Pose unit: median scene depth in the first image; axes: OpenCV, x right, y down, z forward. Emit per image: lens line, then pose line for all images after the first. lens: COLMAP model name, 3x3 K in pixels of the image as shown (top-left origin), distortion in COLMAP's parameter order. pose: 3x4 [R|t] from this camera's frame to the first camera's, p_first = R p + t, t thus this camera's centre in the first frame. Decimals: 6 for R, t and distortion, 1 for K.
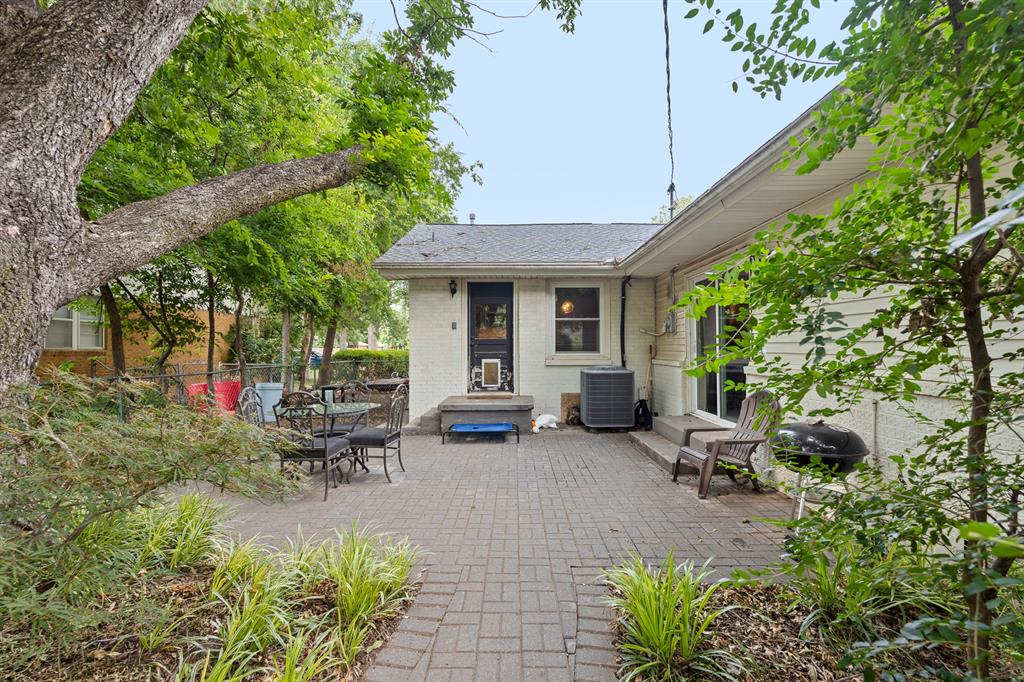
lens RADIAL K [[451.7, 0, 515.1], [0, 451.7, 341.9], [0, 0, 1]] dist [0.000424, -0.000021]
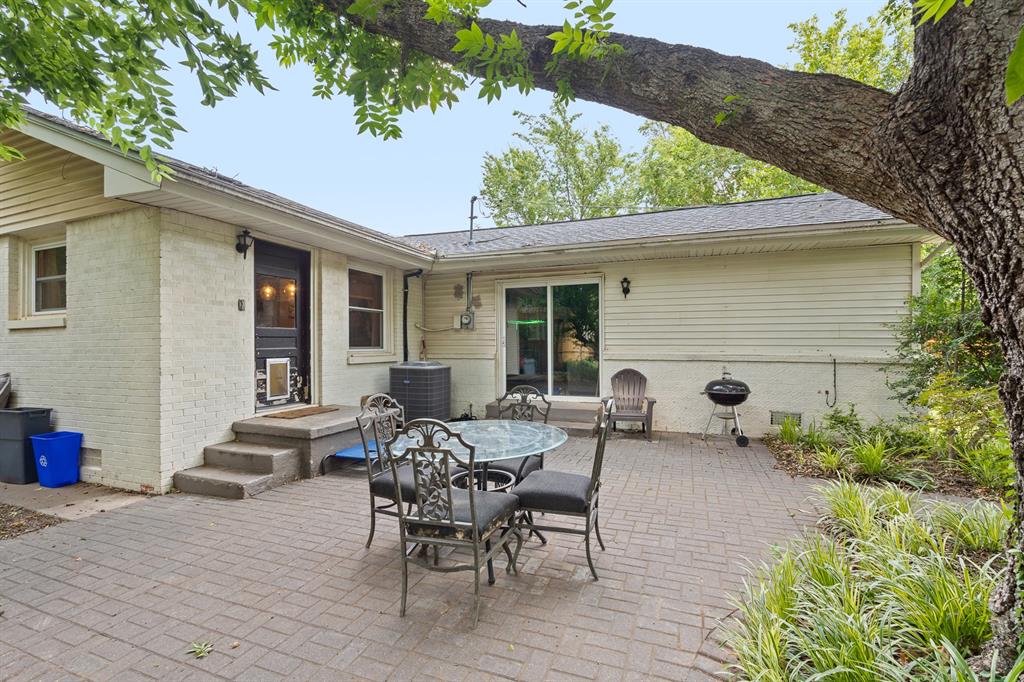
lens RADIAL K [[451.7, 0, 514.8], [0, 451.7, 344.6], [0, 0, 1]] dist [0.000424, -0.000021]
pose [[0.365764, 0.004588, 0.930696, -0.558279], [-0.009538, 0.999954, -0.001181, 0.014777], [-0.930659, -0.008445, 0.365791, 0.425434]]
